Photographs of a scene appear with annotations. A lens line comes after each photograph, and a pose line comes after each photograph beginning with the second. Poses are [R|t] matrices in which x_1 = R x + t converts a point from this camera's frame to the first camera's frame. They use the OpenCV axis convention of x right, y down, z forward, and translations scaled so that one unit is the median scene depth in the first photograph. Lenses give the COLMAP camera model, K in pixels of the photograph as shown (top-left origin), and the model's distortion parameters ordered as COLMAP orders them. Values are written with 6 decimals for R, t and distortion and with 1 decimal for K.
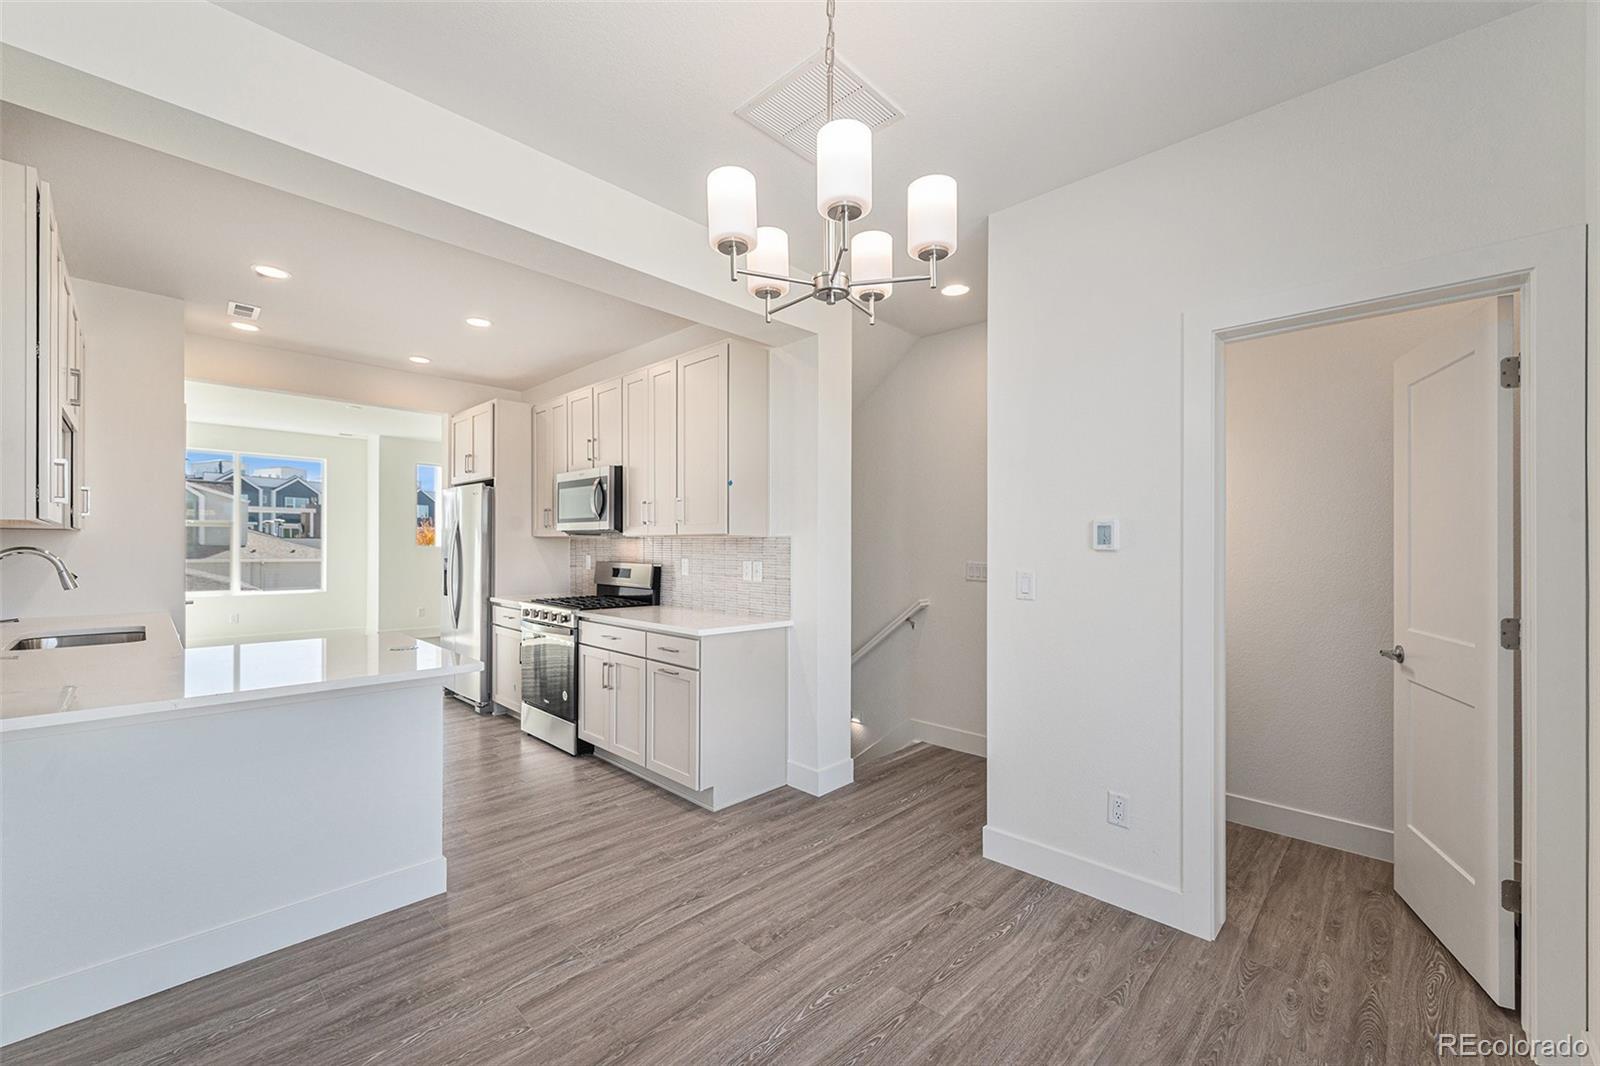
lens RADIAL K [[642.9, 0, 801.6], [0, 642.9, 541.4], [0, 0, 1]] dist [0.000812, -0.000258]
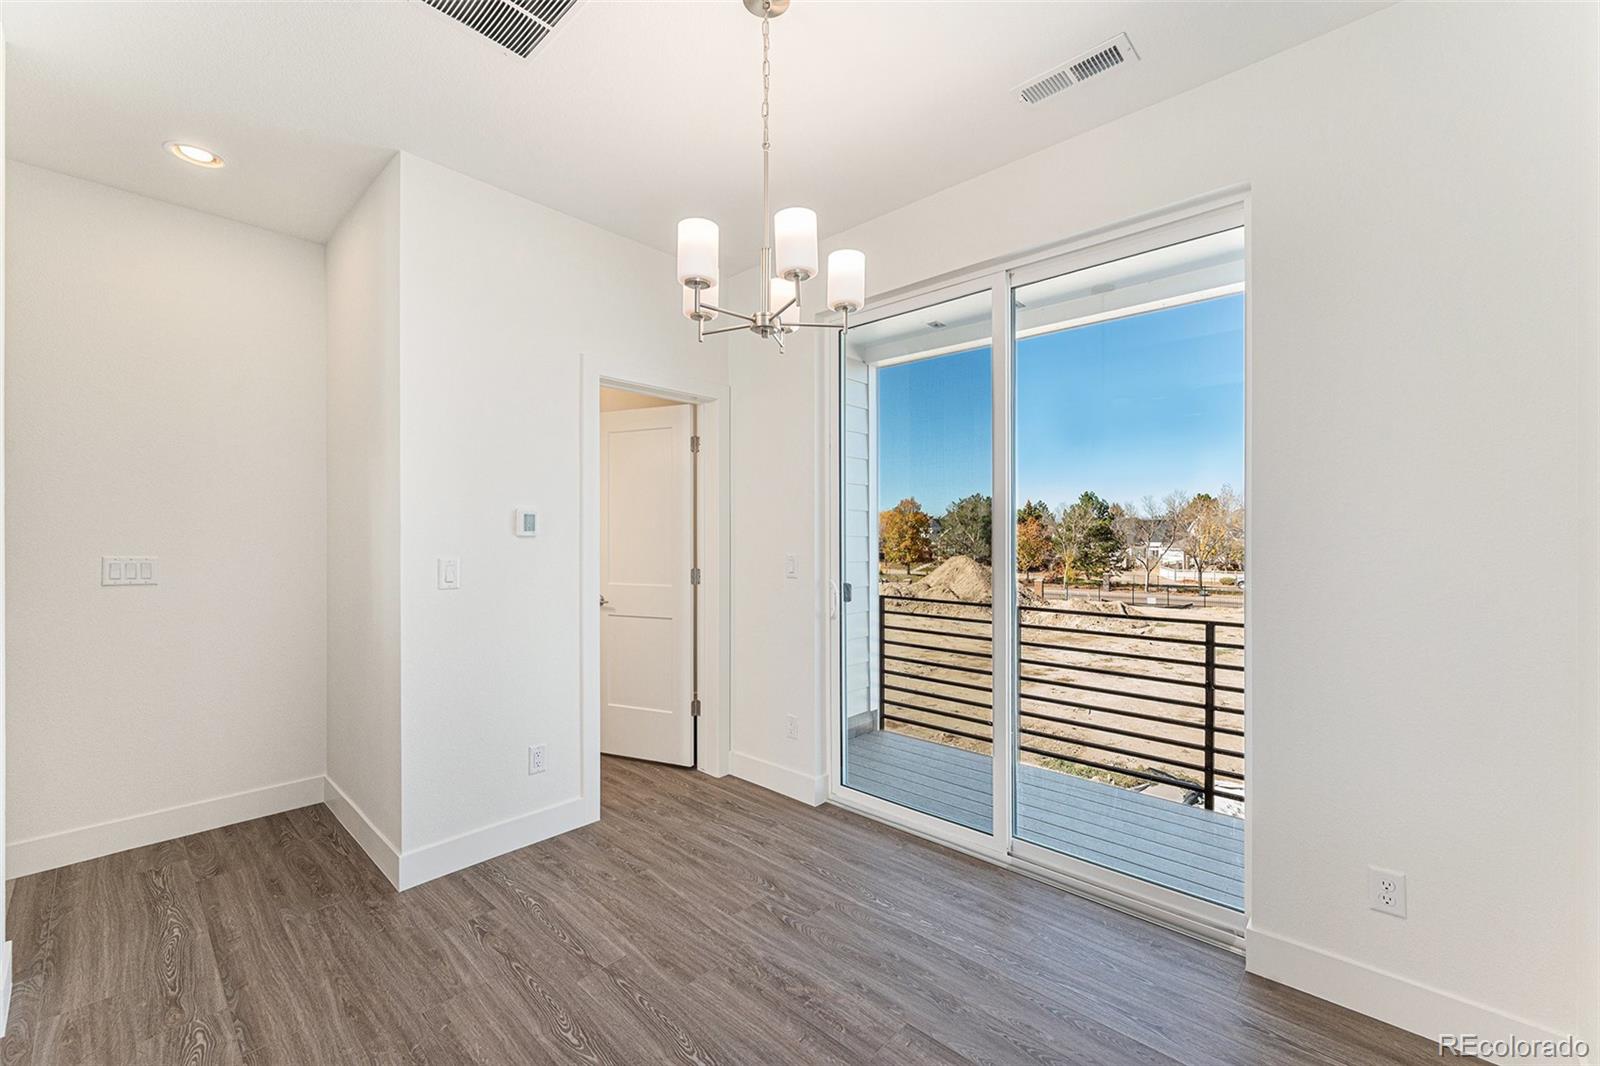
lens RADIAL K [[642.9, 0, 801.8], [0, 642.9, 532.7], [0, 0, 1]] dist [0.000812, -0.000258]
pose [[-0.023237, -0.002646, 0.999726, -0.676223], [-0.005622, 0.999981, 0.002516, 0.002148], [-0.999714, -0.005562, -0.023252, 0.548391]]
